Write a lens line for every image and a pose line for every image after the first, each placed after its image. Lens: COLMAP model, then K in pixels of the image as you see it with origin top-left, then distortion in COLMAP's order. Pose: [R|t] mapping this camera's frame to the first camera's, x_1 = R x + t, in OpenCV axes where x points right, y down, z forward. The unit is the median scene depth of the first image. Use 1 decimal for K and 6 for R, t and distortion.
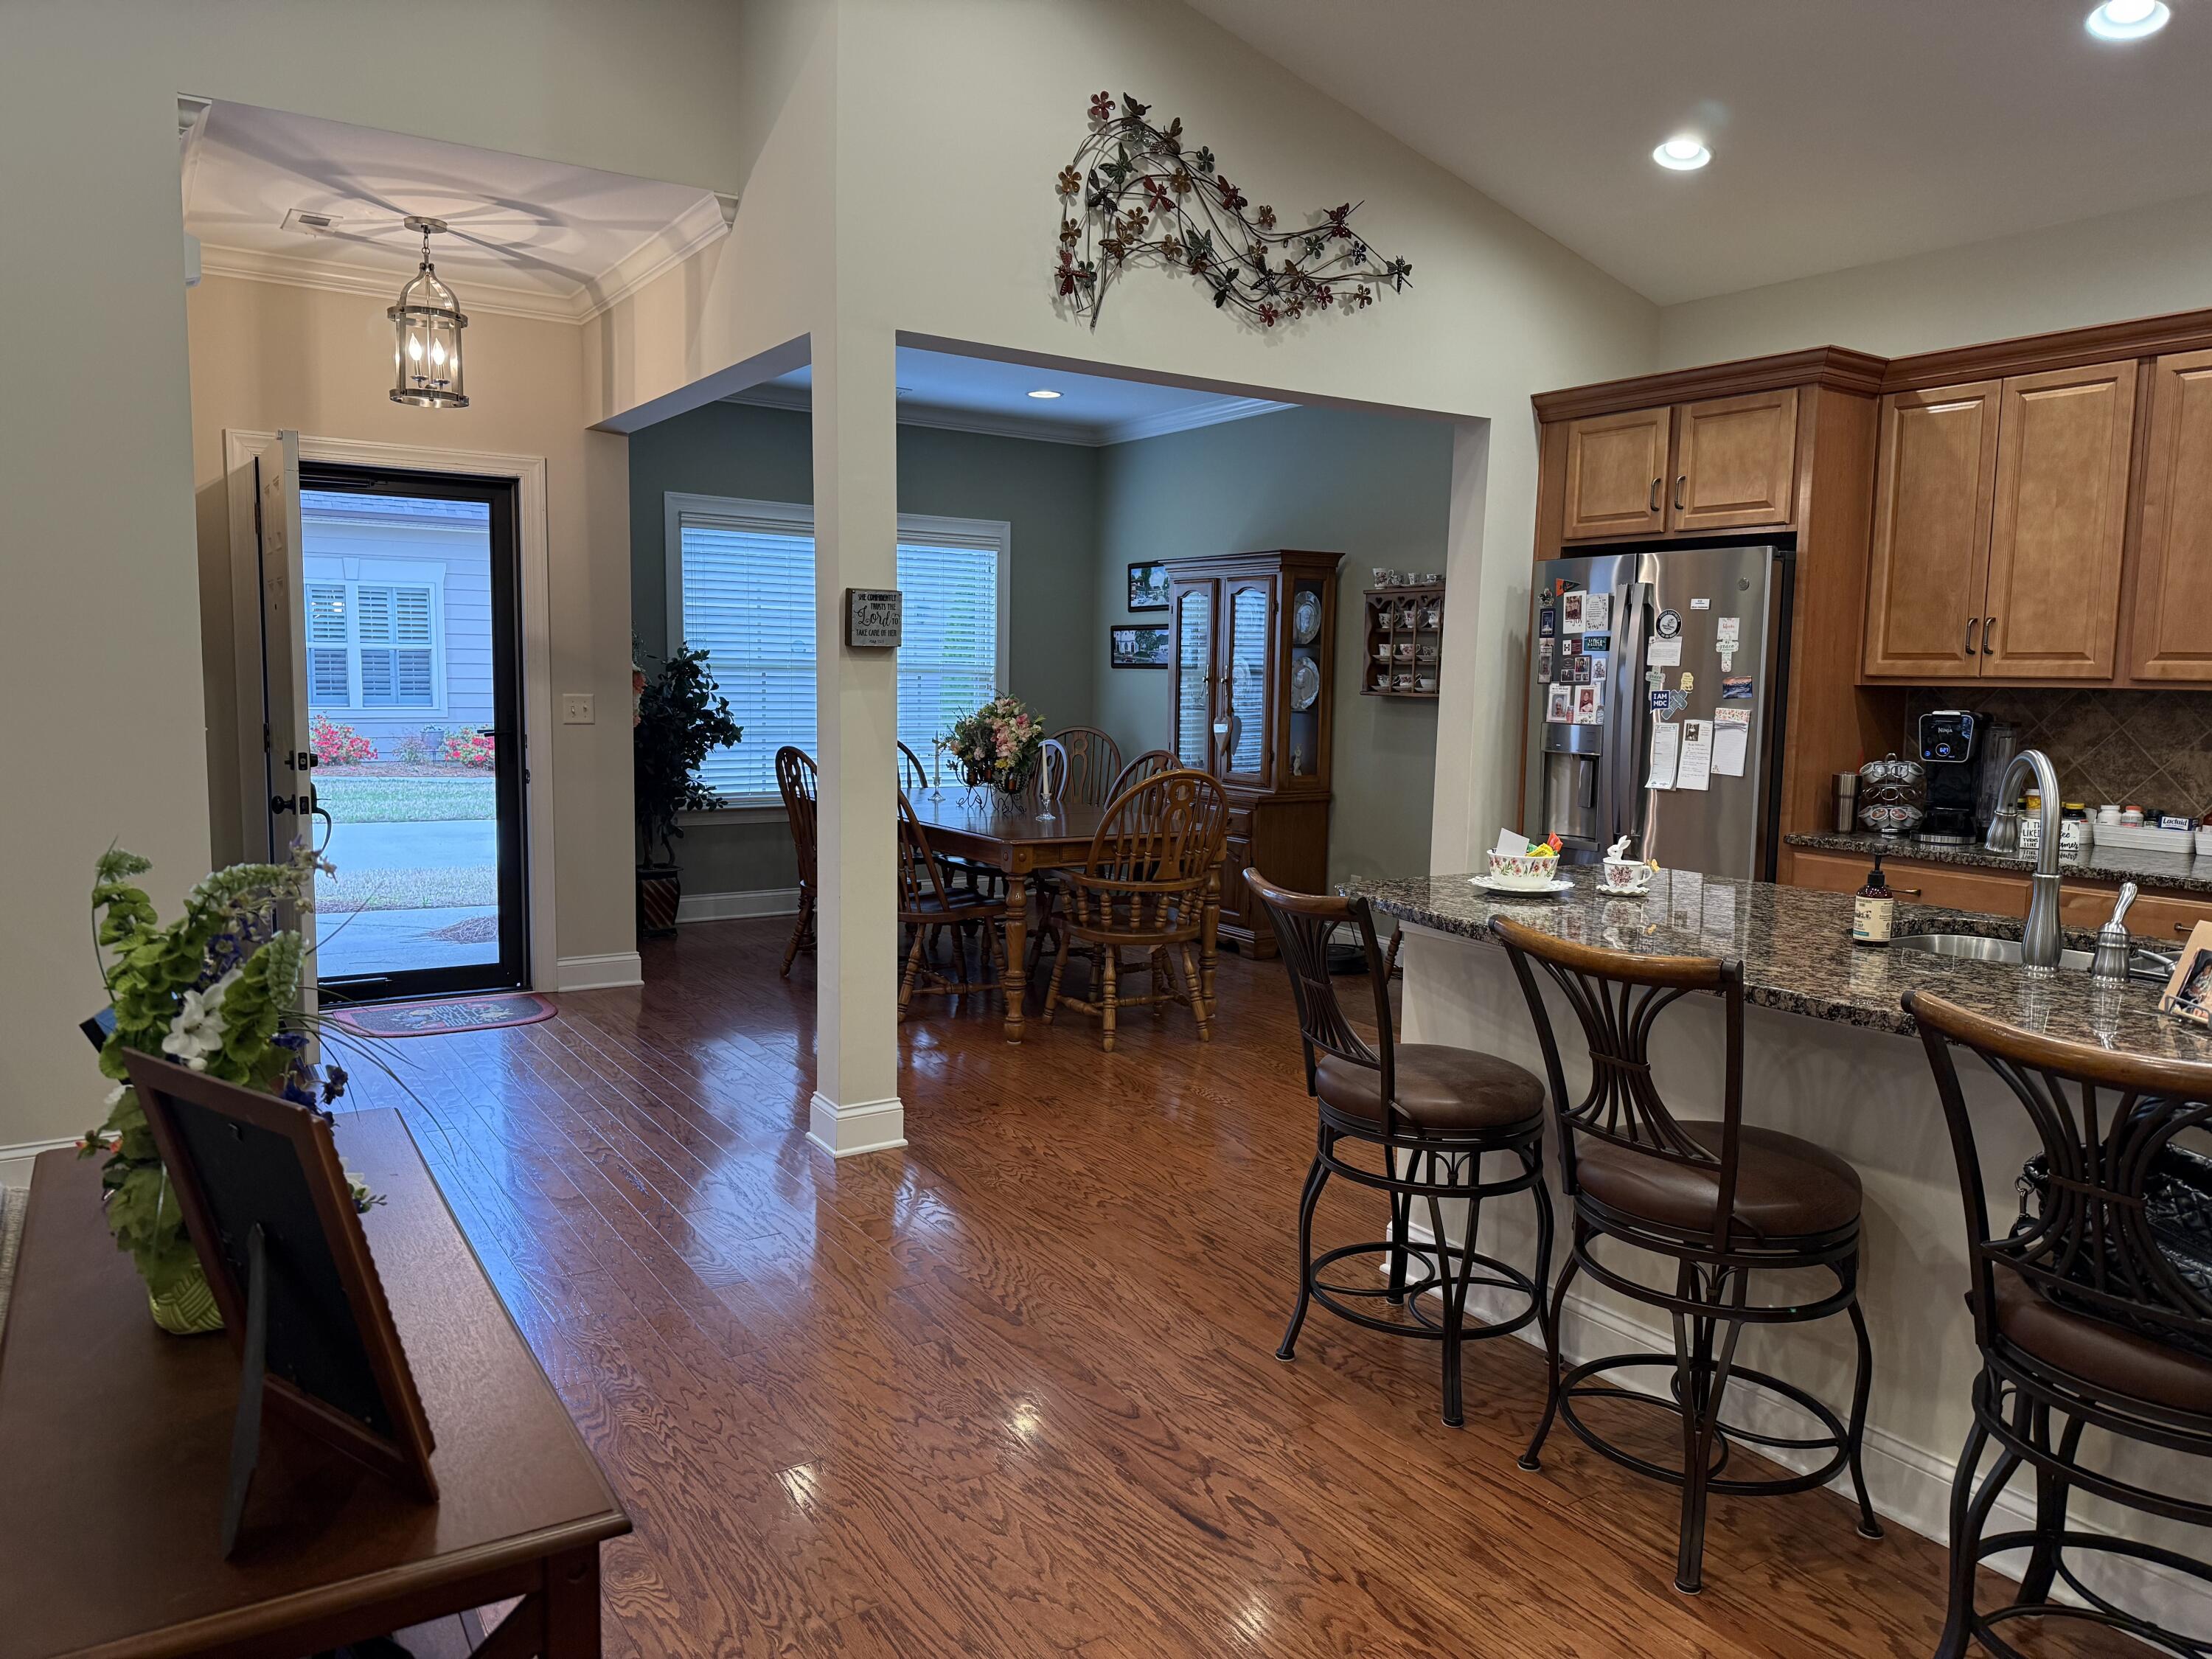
lens RADIAL K [[1562.7, 0, 1097.3], [0, 1562.7, 819.4], [0, 0, 1]] dist [0.118893, -0.220570]
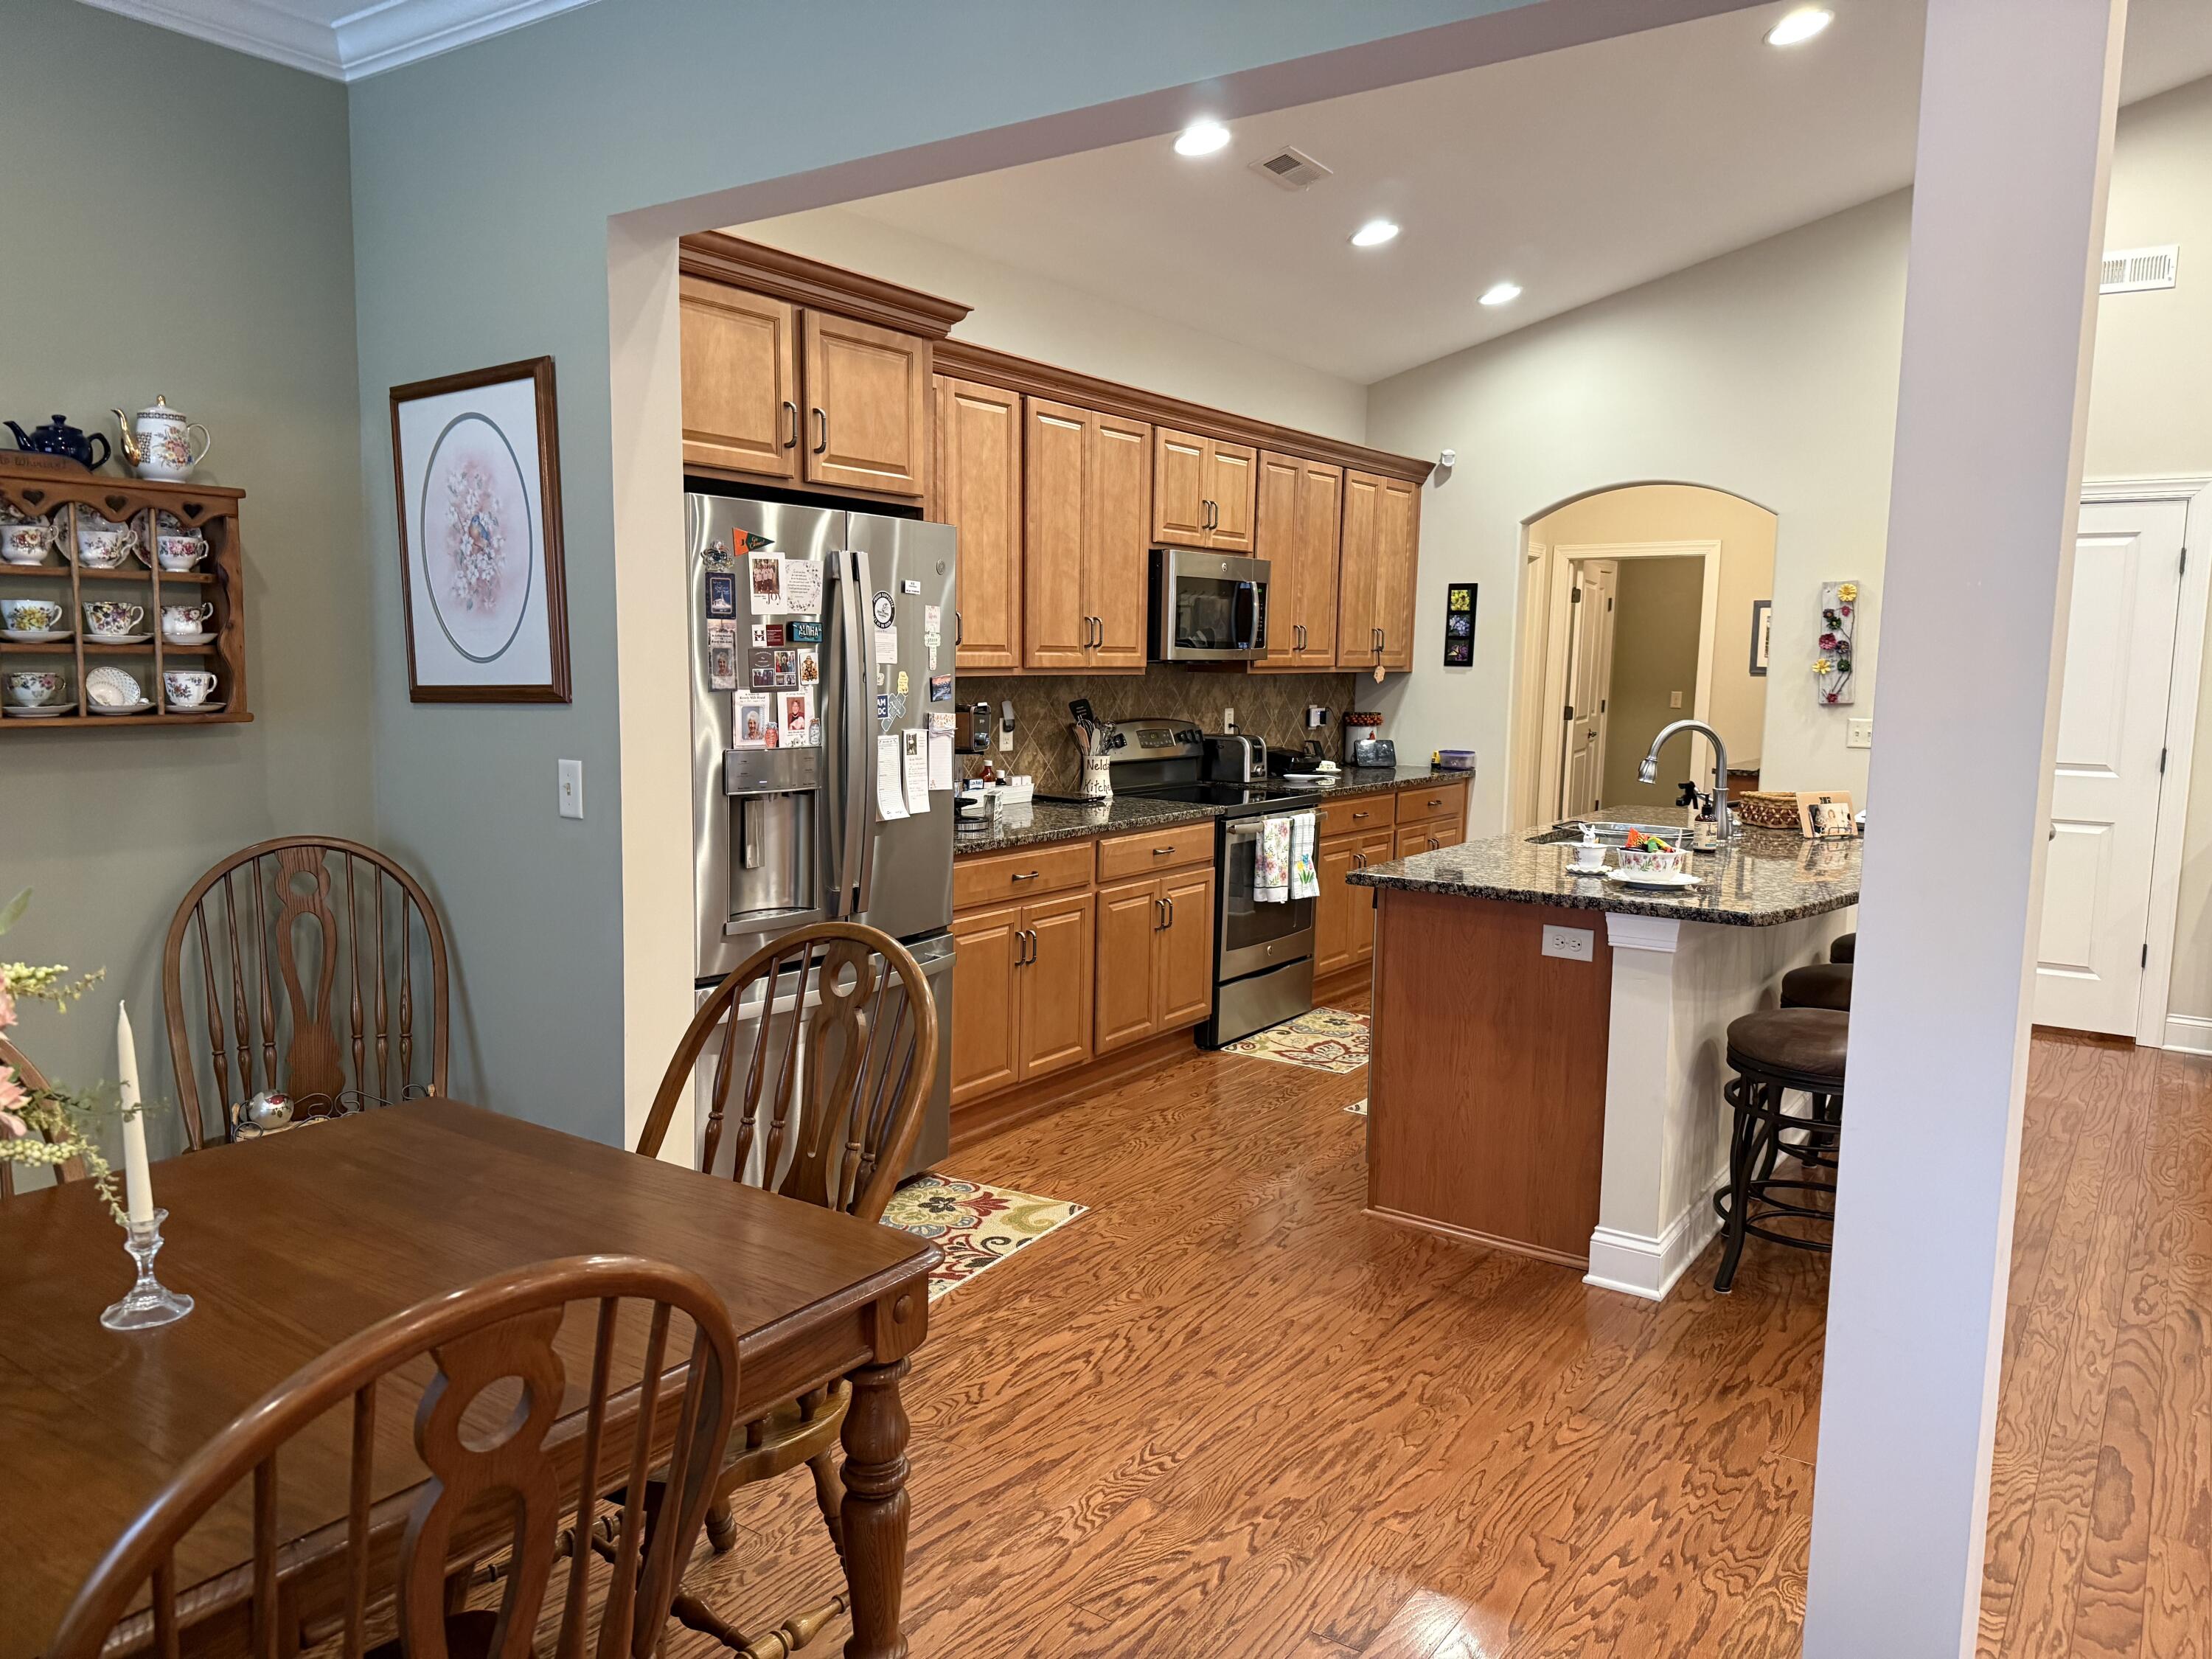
lens RADIAL K [[1562.7, 0, 1097.3], [0, 1562.7, 819.4], [0, 0, 1]] dist [0.118893, -0.220570]
pose [[-0.370035, -0.124157, 0.920684, -0.395738], [0.065250, 0.985109, 0.159070, -0.135011], [-0.926723, 0.118936, -0.356424, 1.166804]]
